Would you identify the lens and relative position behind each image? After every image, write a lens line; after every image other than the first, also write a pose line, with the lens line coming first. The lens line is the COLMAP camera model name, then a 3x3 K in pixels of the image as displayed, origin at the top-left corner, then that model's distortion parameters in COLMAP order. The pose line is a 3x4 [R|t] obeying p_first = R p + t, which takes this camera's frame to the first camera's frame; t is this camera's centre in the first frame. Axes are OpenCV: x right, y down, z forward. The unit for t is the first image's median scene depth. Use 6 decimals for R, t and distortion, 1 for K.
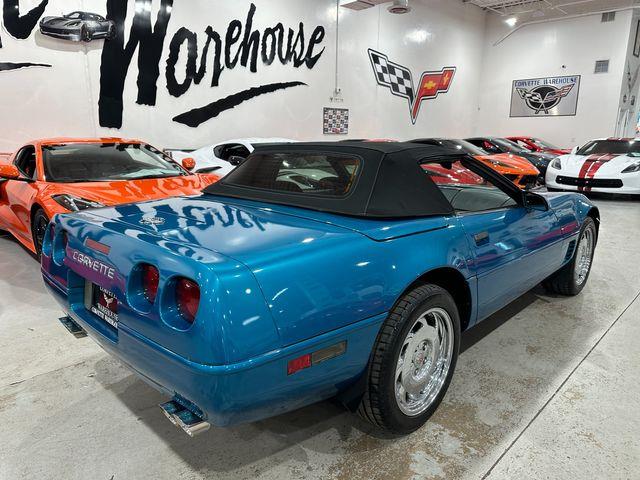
lens RADIAL K [[460.0, 0, 315.4], [0, 460.0, 240.2], [0, 0, 1]] dist [0.003802, -0.005859]
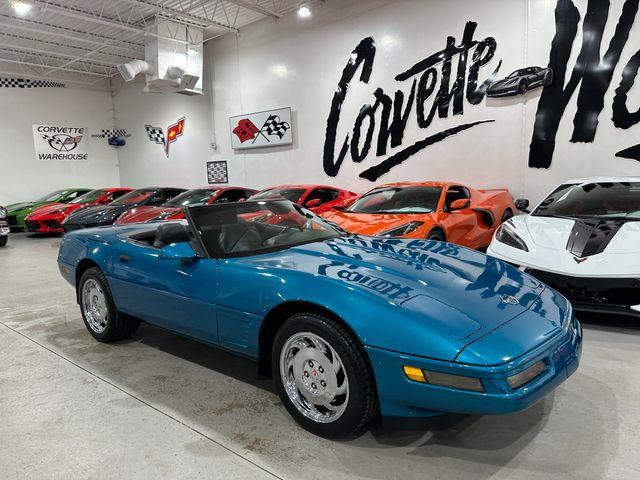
lens RADIAL K [[447.2, 0, 321.4], [0, 447.2, 235.7], [0, 0, 1]] dist [0.095363, -0.138185]
pose [[0.075814, 0.123751, -0.989413, 0.480468], [-0.187217, 0.976388, 0.107776, -0.093561], [0.979389, 0.177064, 0.097192, 0.370006]]
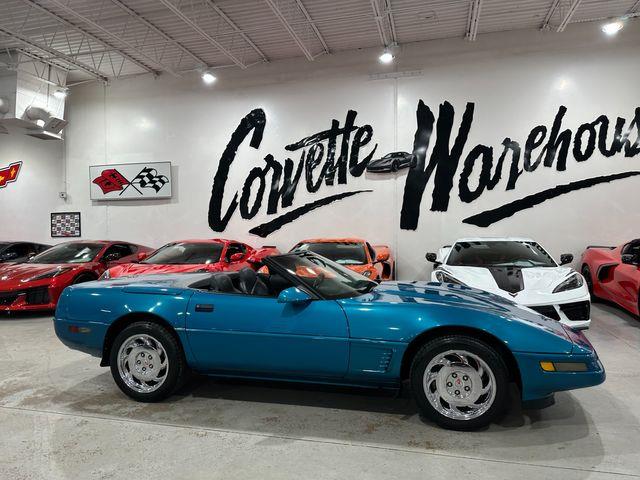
lens RADIAL K [[447.2, 0, 321.4], [0, 447.2, 235.7], [0, 0, 1]] dist [0.095363, -0.138185]
pose [[0.494973, 0.002562, -0.868905, 0.477485], [-0.180710, 0.978434, -0.100057, -0.042507], [0.849909, 0.206545, 0.484761, 0.131150]]
